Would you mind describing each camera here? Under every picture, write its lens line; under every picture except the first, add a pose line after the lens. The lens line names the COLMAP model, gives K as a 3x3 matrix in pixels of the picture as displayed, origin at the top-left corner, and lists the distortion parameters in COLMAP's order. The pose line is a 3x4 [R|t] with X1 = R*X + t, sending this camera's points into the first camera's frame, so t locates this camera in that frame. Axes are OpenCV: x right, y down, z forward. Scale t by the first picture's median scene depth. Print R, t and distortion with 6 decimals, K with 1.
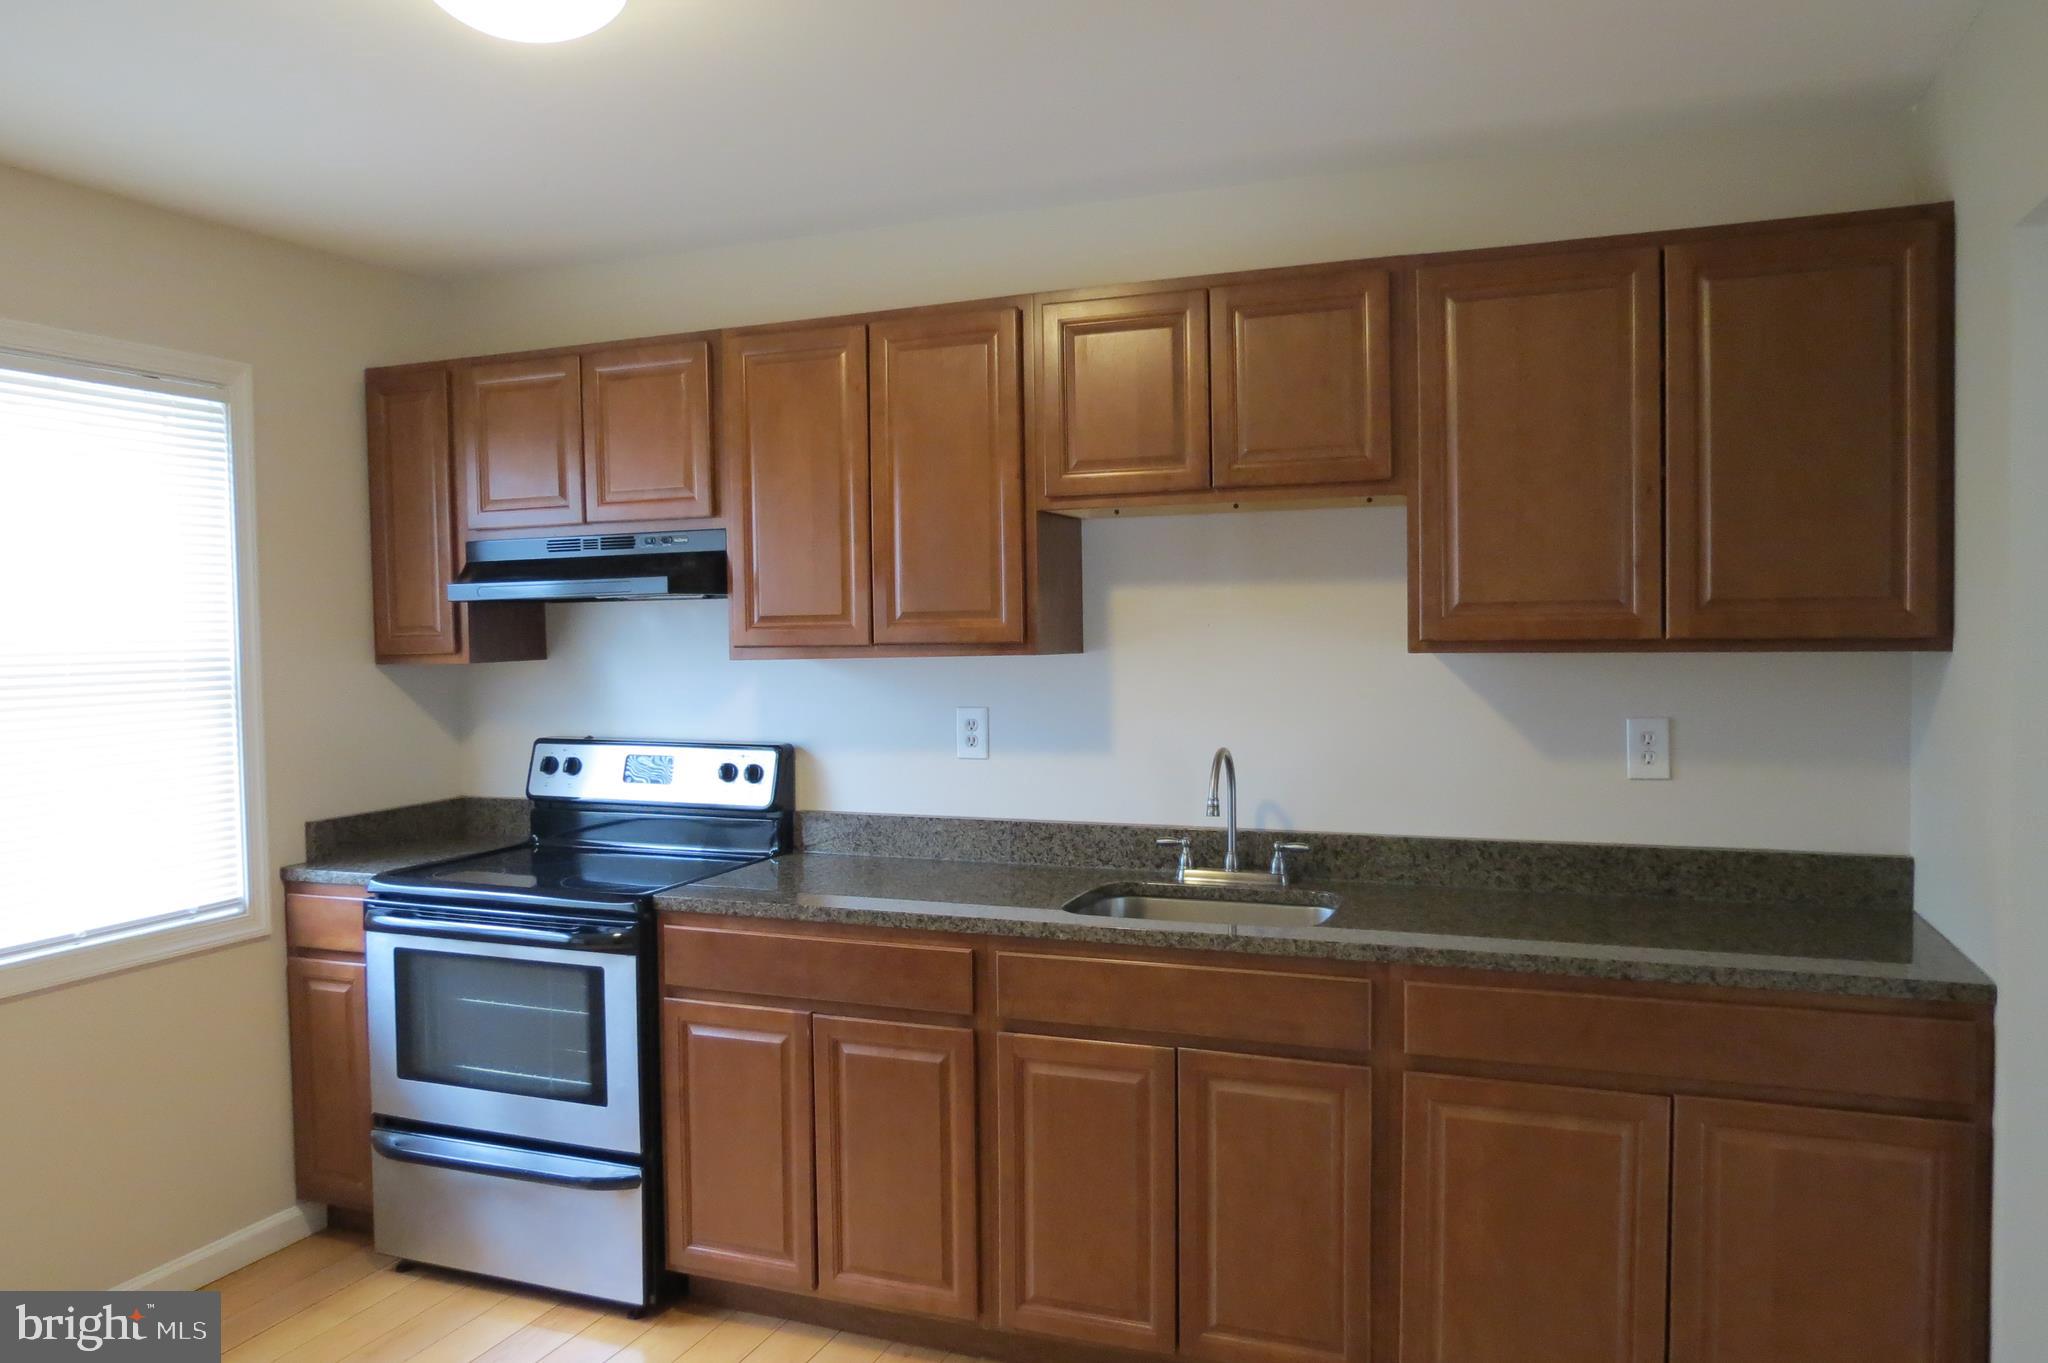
lens RADIAL K [[1463.5, 0, 1024.0], [0, 1463.5, 681.5], [0, 0, 1]] dist [-0.007558, -0.001566]
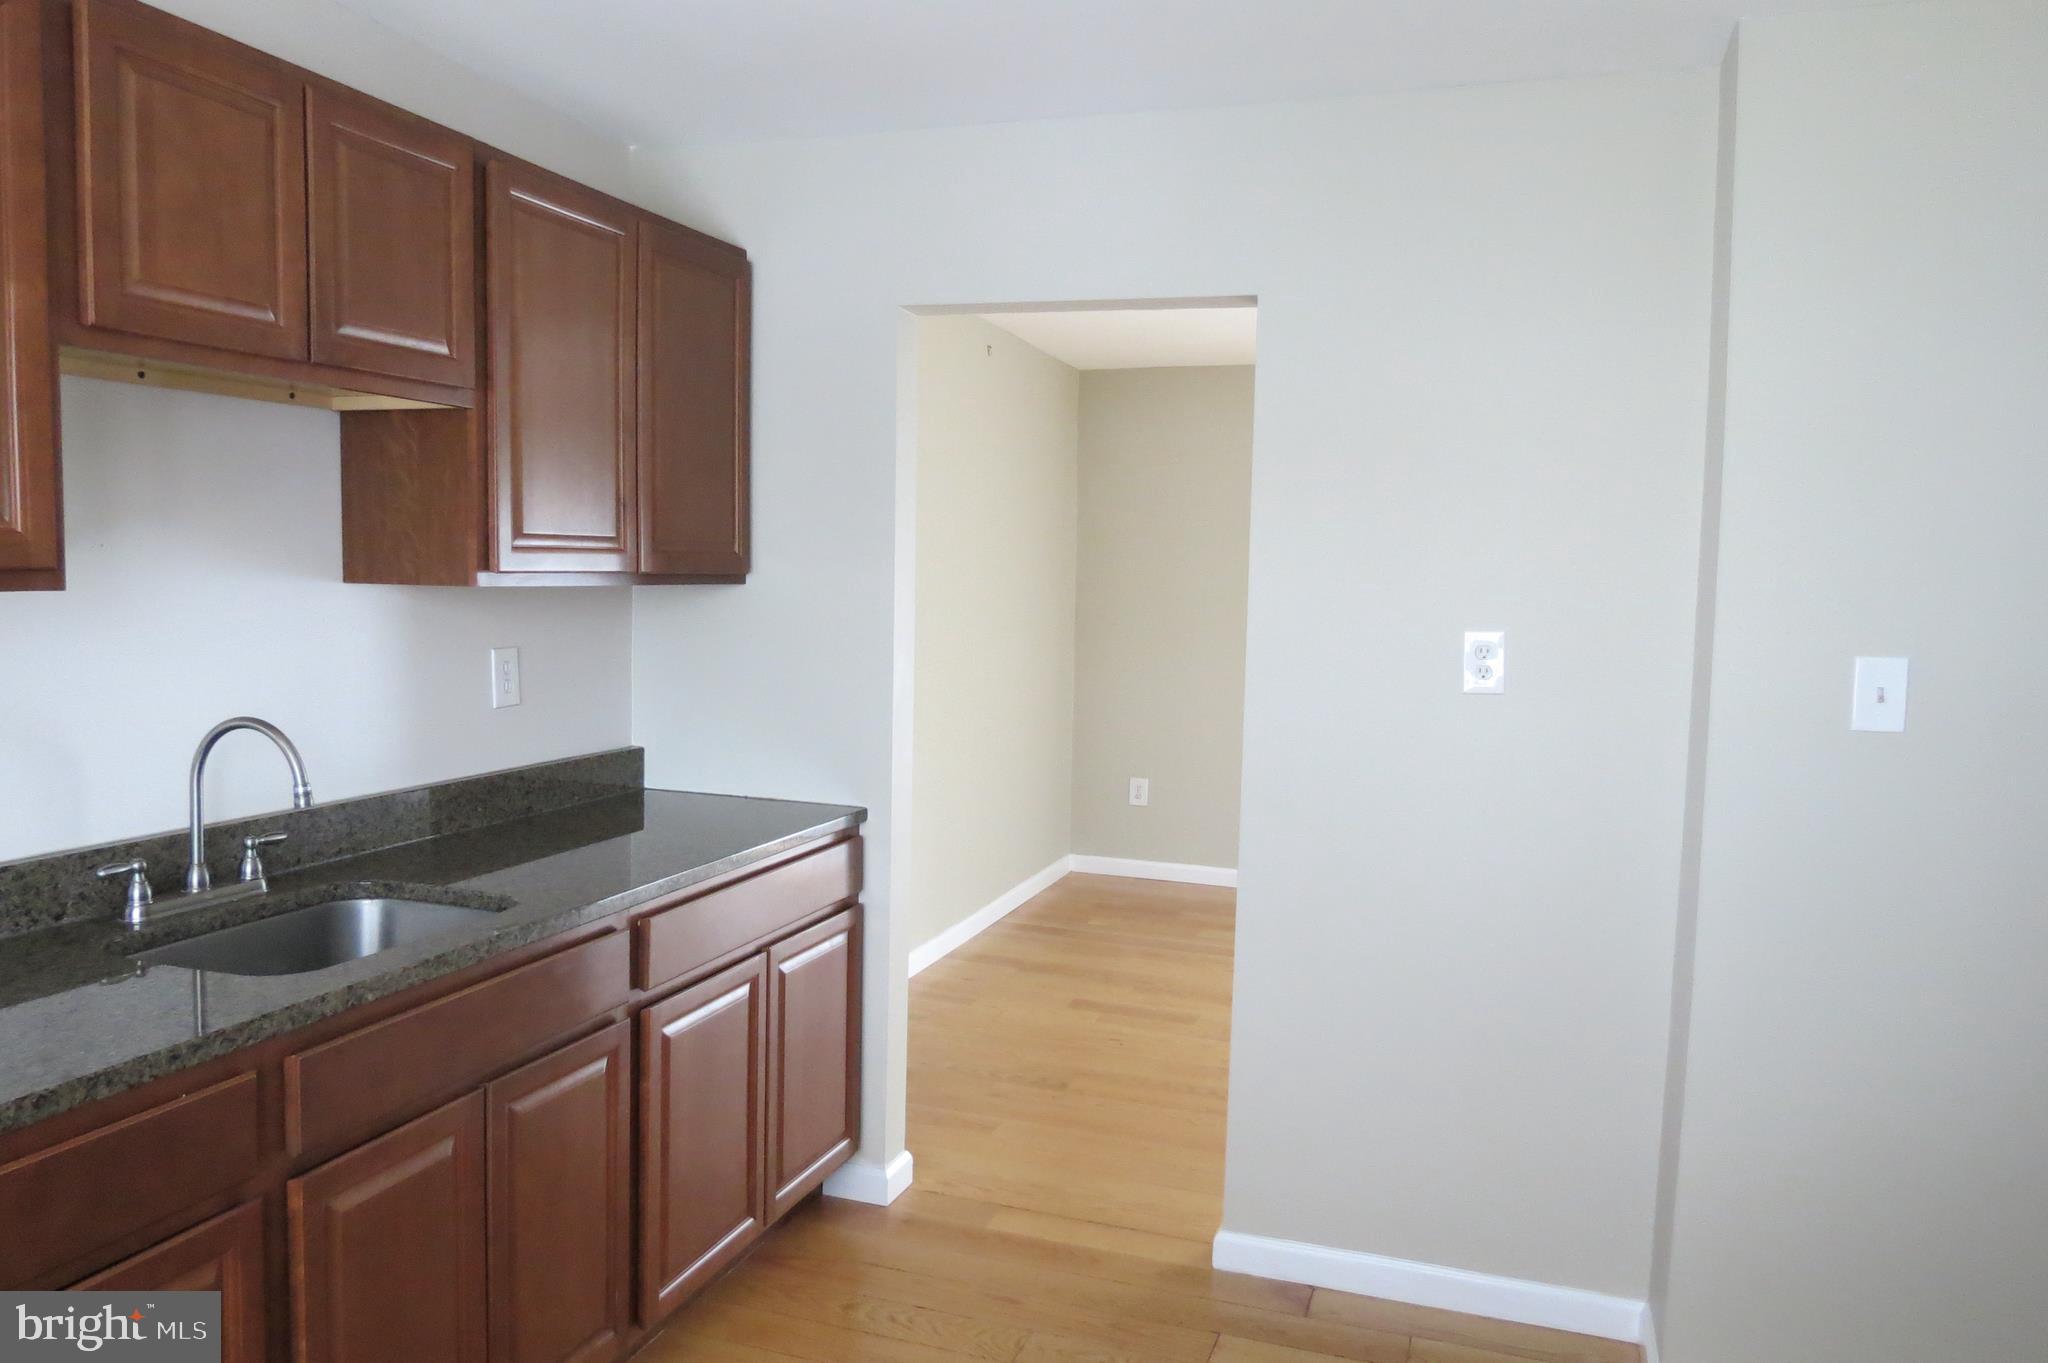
lens RADIAL K [[1463.5, 0, 1024.0], [0, 1463.5, 681.5], [0, 0, 1]] dist [-0.007558, -0.001566]
pose [[-0.035444, -0.067920, 0.997061, -0.619189], [0.015776, 0.997526, 0.068512, -0.016387], [-0.999247, 0.018158, -0.034285, 0.661357]]
